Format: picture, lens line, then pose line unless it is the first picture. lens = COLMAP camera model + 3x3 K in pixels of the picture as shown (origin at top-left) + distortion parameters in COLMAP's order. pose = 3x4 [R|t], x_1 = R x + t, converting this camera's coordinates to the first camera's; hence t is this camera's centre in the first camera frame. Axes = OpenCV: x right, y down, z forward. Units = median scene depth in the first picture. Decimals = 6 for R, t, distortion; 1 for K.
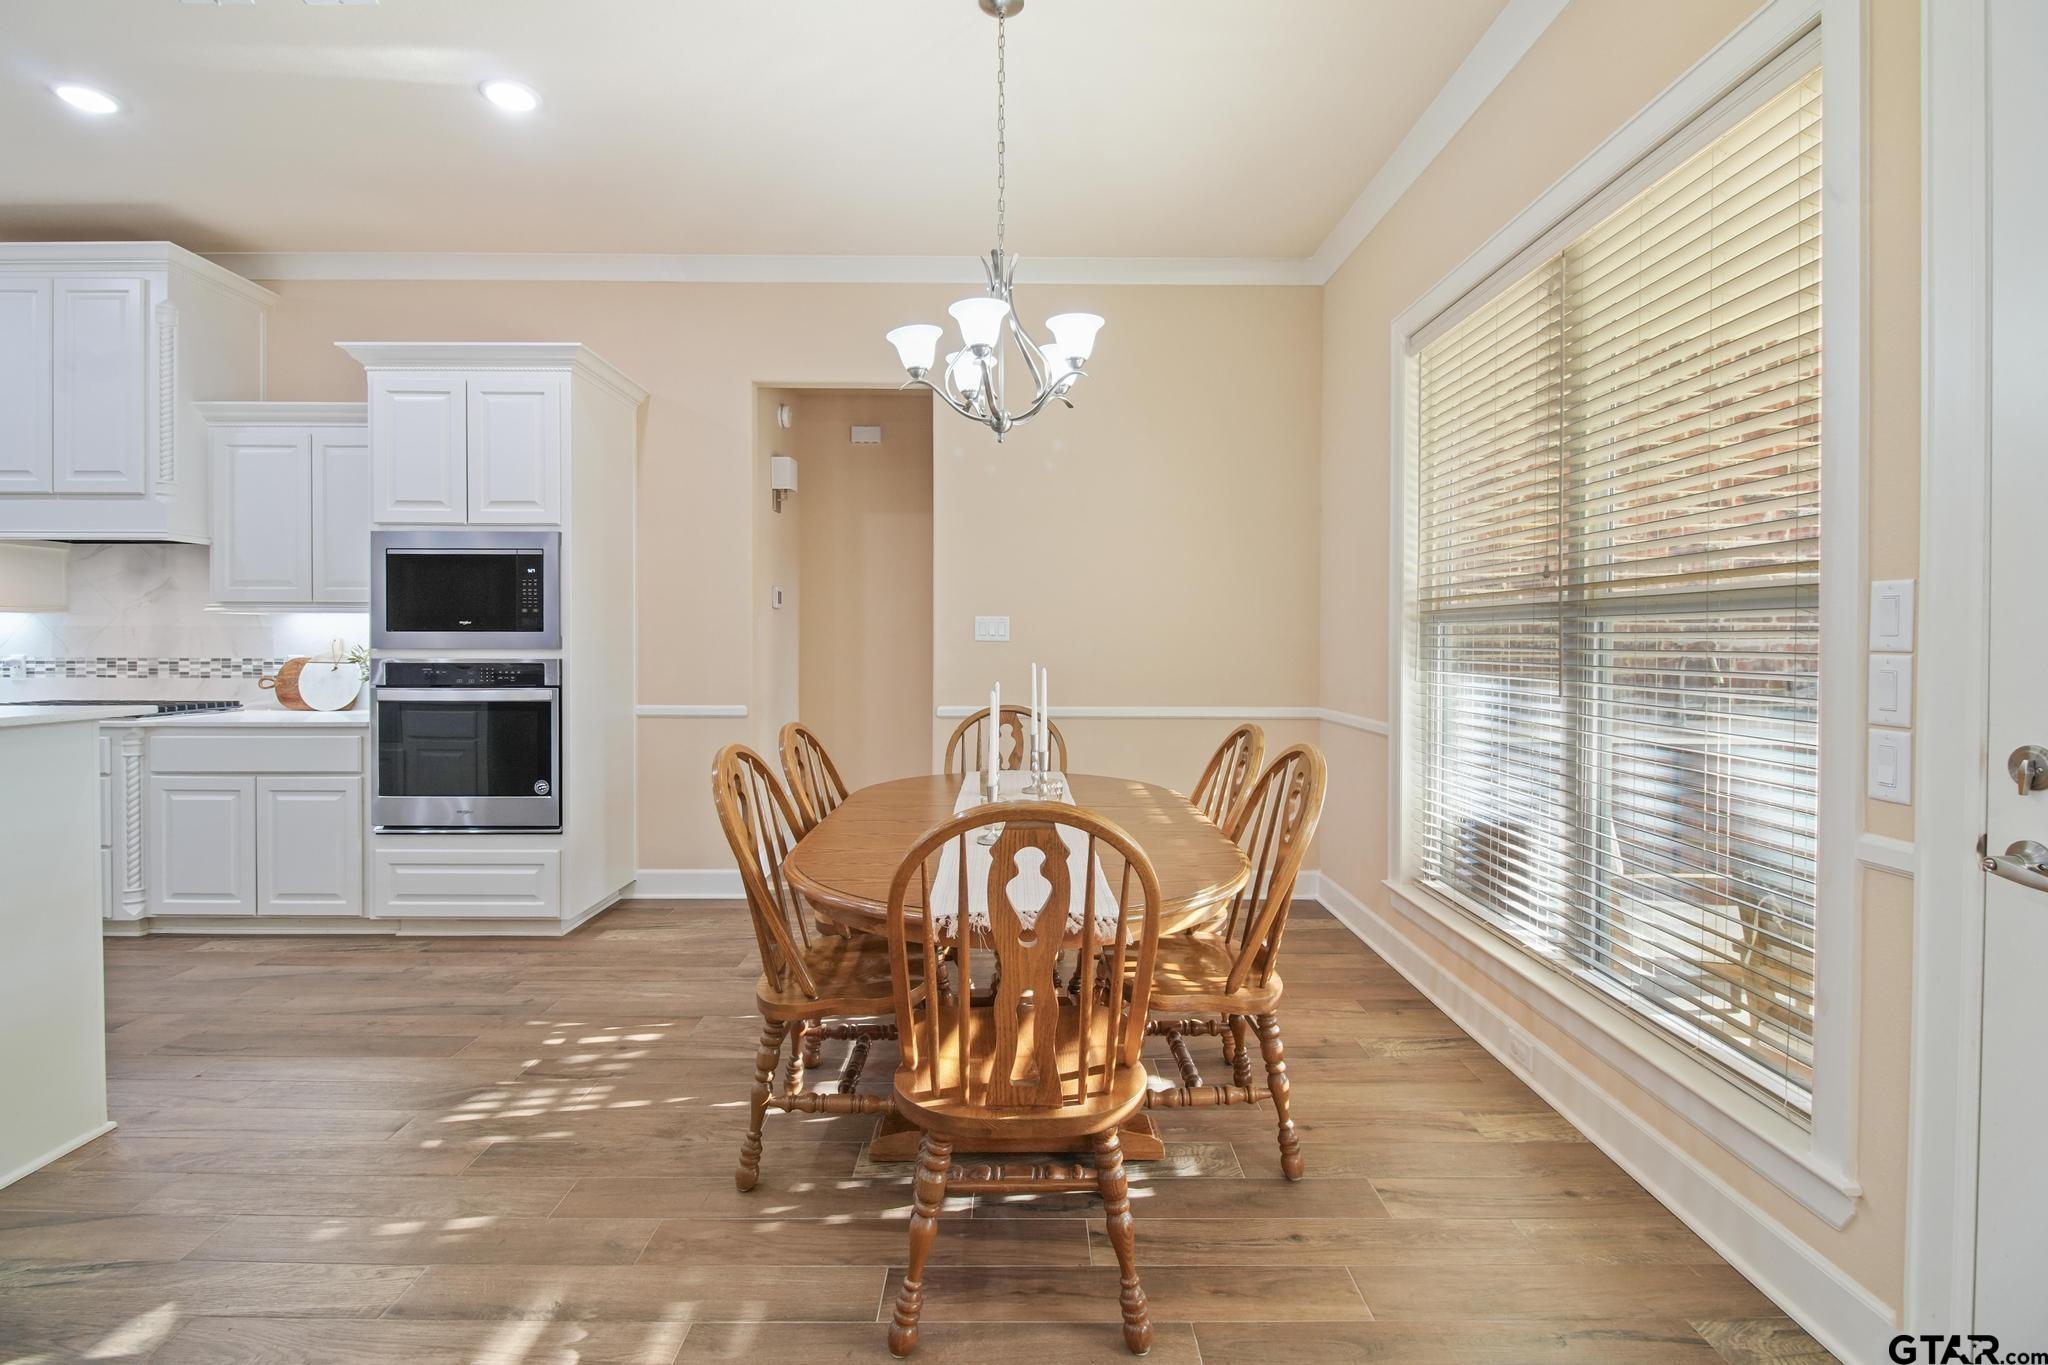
lens RADIAL K [[902.5, 0, 1026.4], [0, 902.5, 647.9], [0, 0, 1]] dist [0.017304, -0.014224]
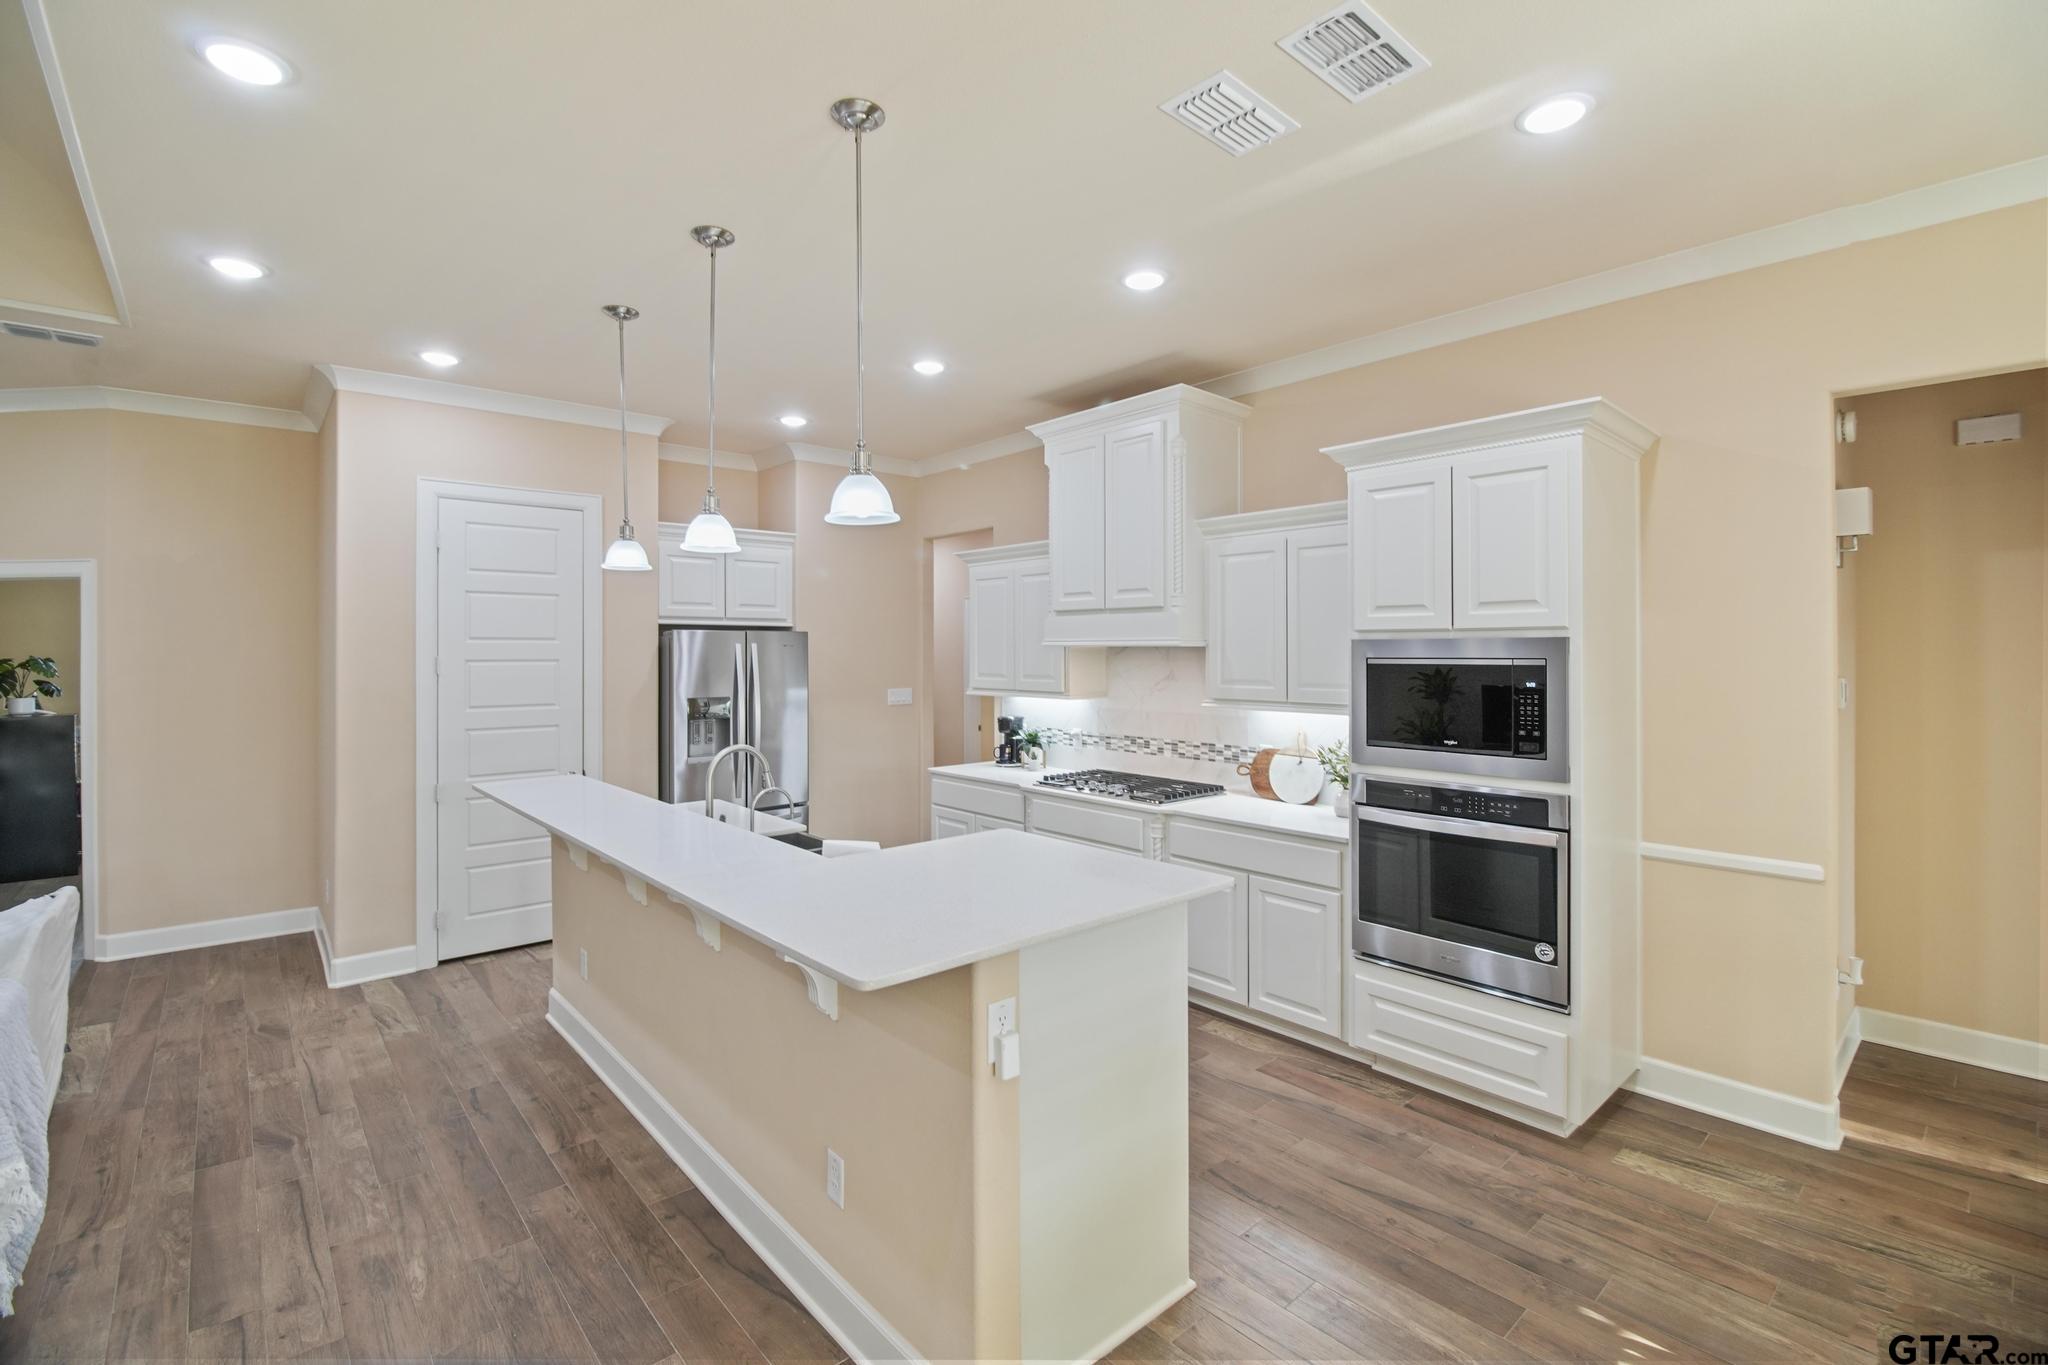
lens RADIAL K [[917.2, 0, 1022.6], [0, 917.2, 650.4], [0, 0, 1]] dist [0.001664, -0.010963]
pose [[0.654718, -0.004219, -0.755862, -0.217875], [-0.004978, 0.999939, -0.009892, -0.105033], [0.755857, 0.010239, 0.654656, 0.105814]]
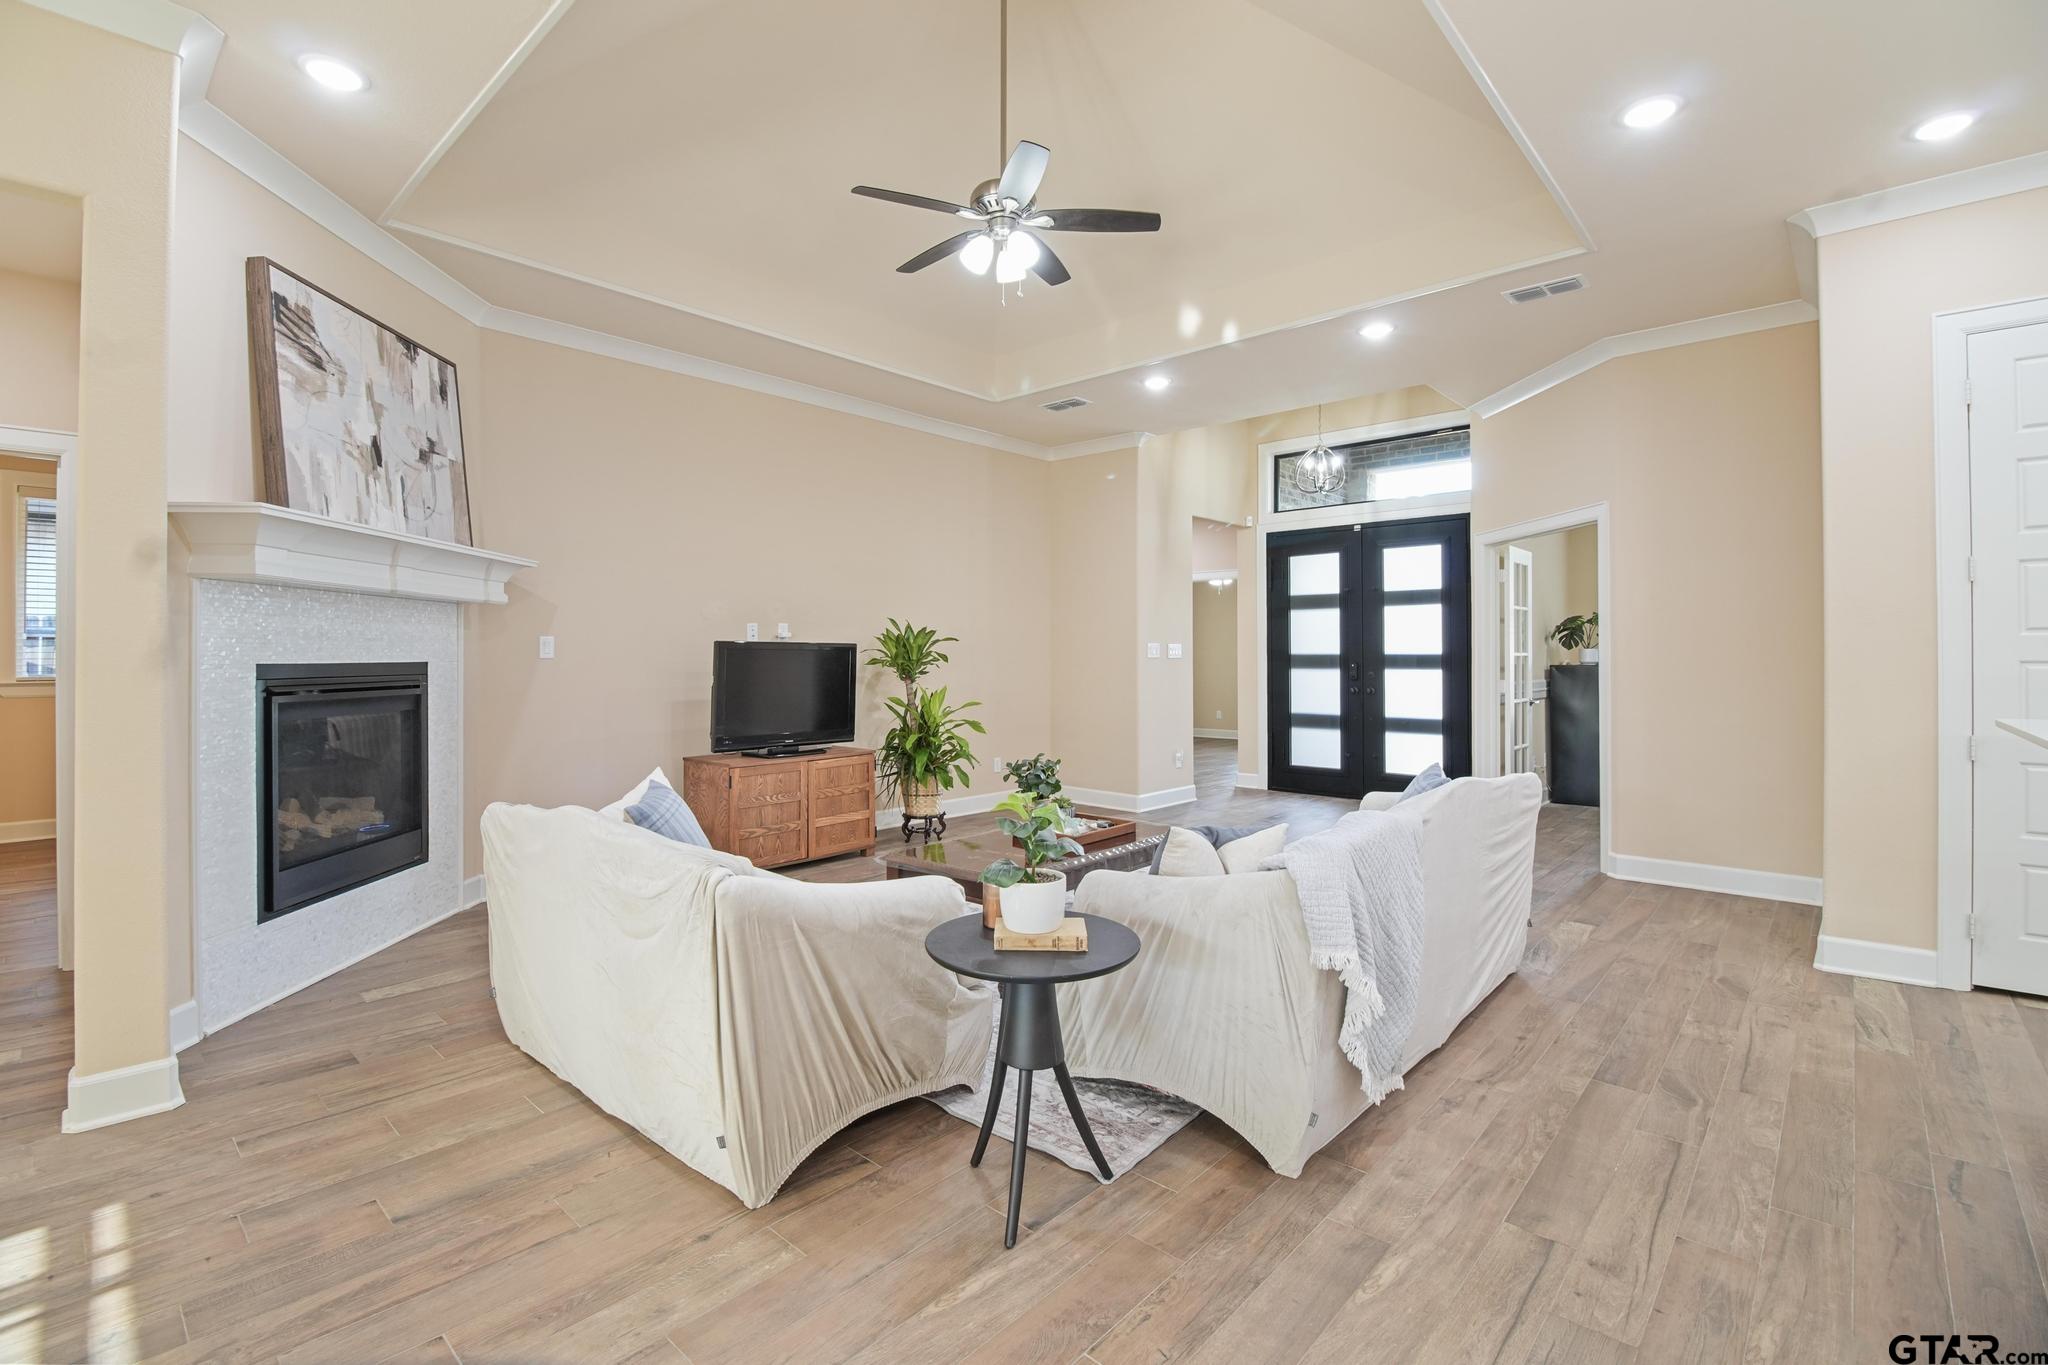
lens RADIAL K [[917.2, 0, 1022.6], [0, 917.2, 650.4], [0, 0, 1]] dist [0.001664, -0.010963]
pose [[-0.675077, -0.007374, -0.737710, -0.417078], [-0.007393, 0.999967, -0.003230, -0.001756], [0.737710, 0.003273, -0.675110, 0.239339]]
